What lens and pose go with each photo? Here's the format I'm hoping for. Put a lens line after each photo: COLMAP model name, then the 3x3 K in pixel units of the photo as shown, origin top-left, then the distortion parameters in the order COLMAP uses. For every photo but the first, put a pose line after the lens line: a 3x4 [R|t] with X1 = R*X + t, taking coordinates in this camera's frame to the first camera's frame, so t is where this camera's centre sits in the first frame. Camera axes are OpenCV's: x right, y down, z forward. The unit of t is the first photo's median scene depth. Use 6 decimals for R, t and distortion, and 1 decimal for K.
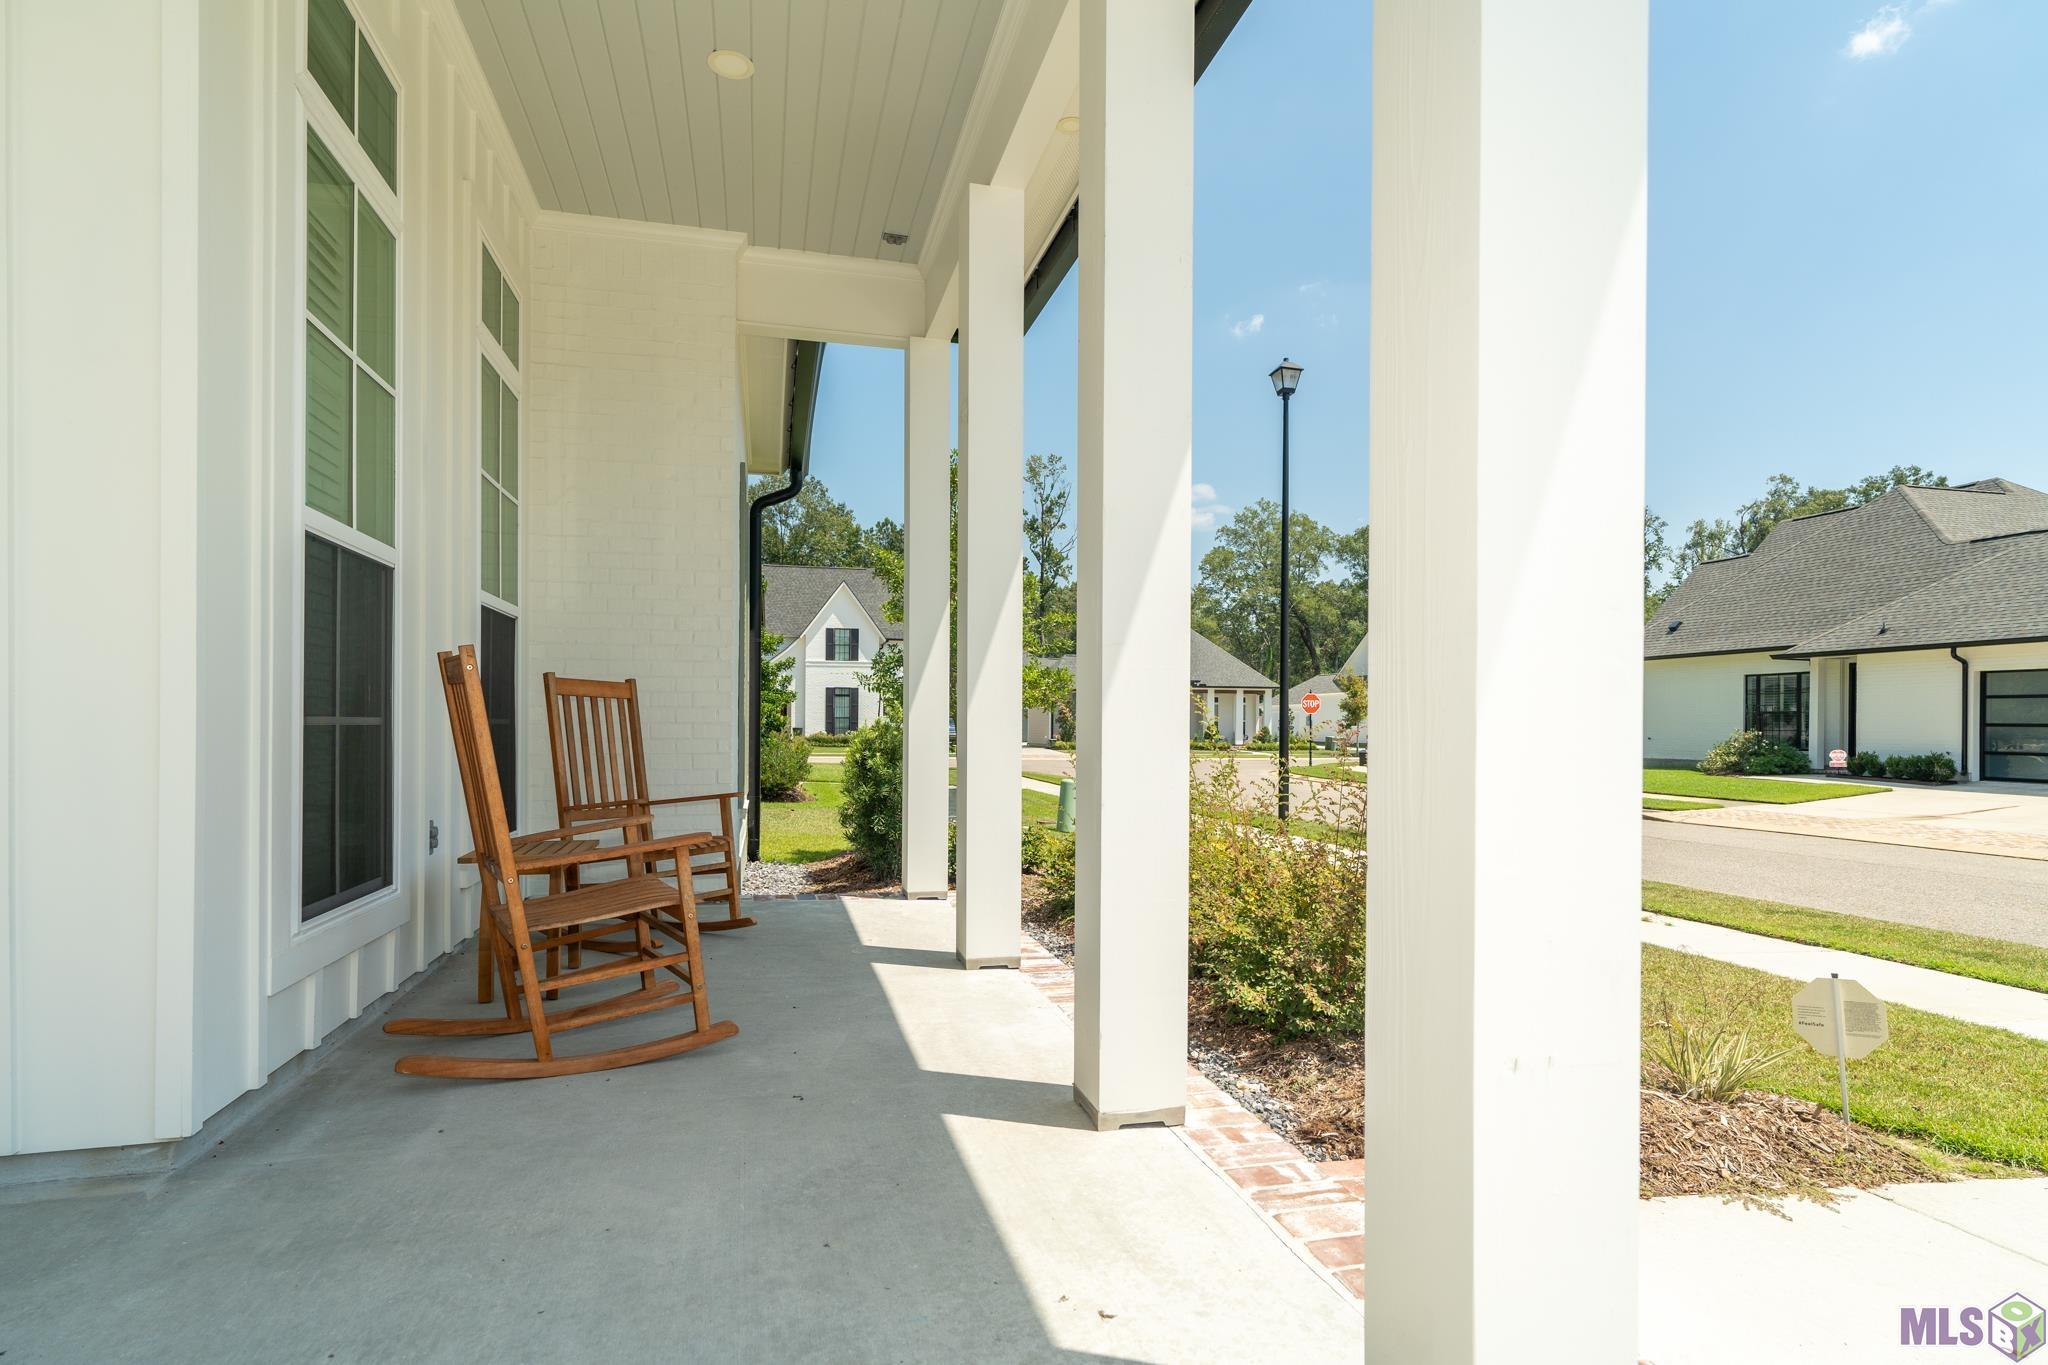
lens RADIAL K [[1053.8, 0, 1040.0], [0, 1053.8, 722.2], [0, 0, 1]] dist [-0.024217, 0.010231]
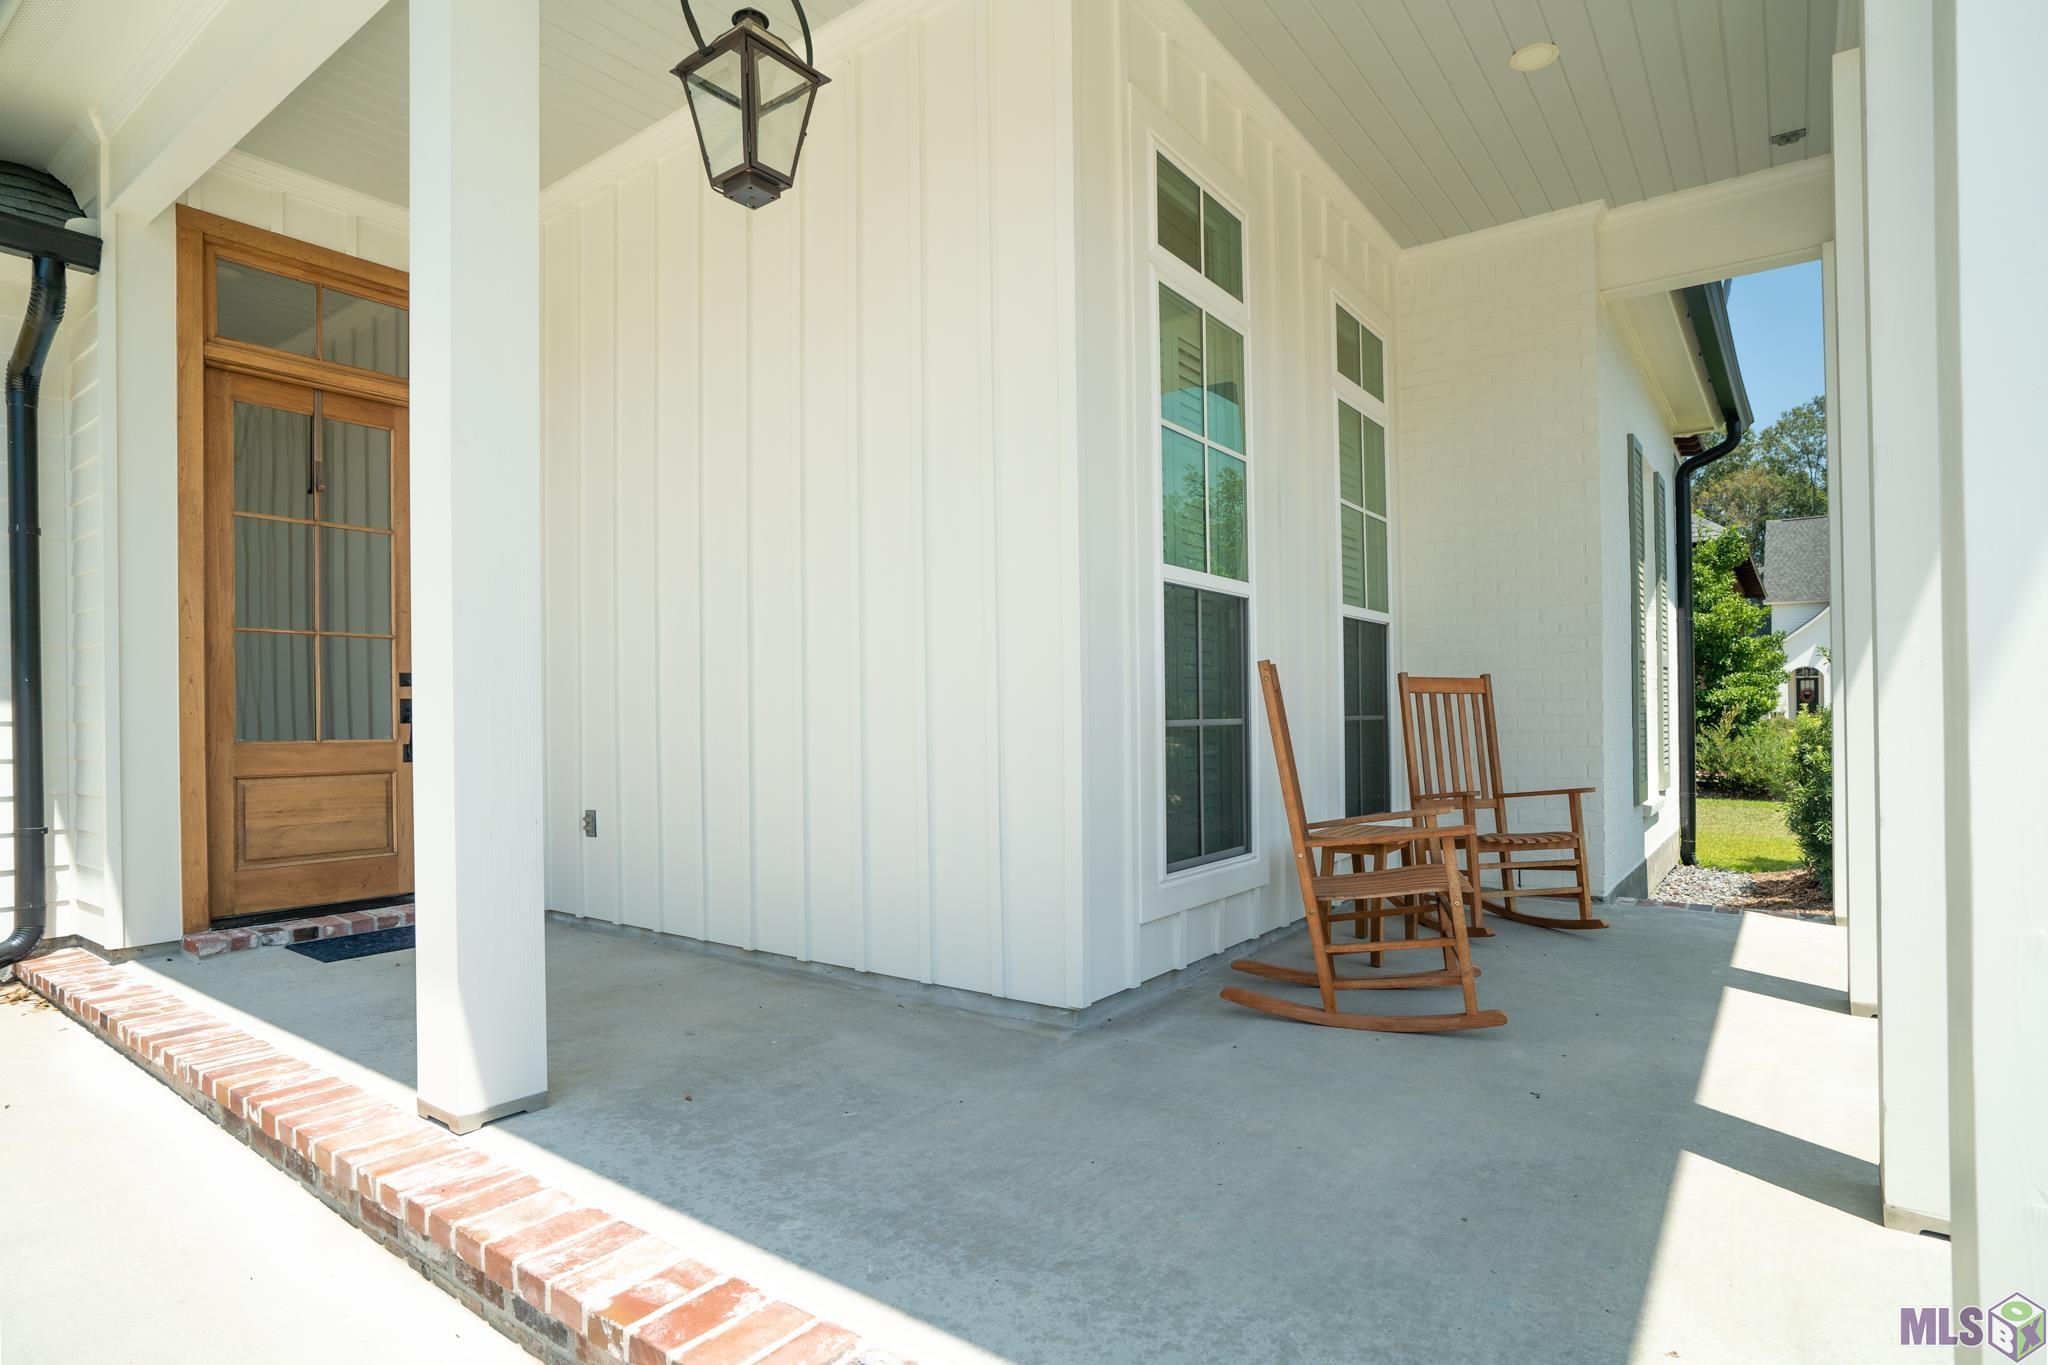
lens RADIAL K [[1053.8, 0, 1034.1], [0, 1053.8, 692.5], [0, 0, 1]] dist [-0.024217, 0.010231]
pose [[0.643176, -0.032087, -0.765046, 0.198721], [0.018630, 0.999482, -0.026257, -0.007670], [0.765492, 0.002635, 0.643440, -0.008006]]
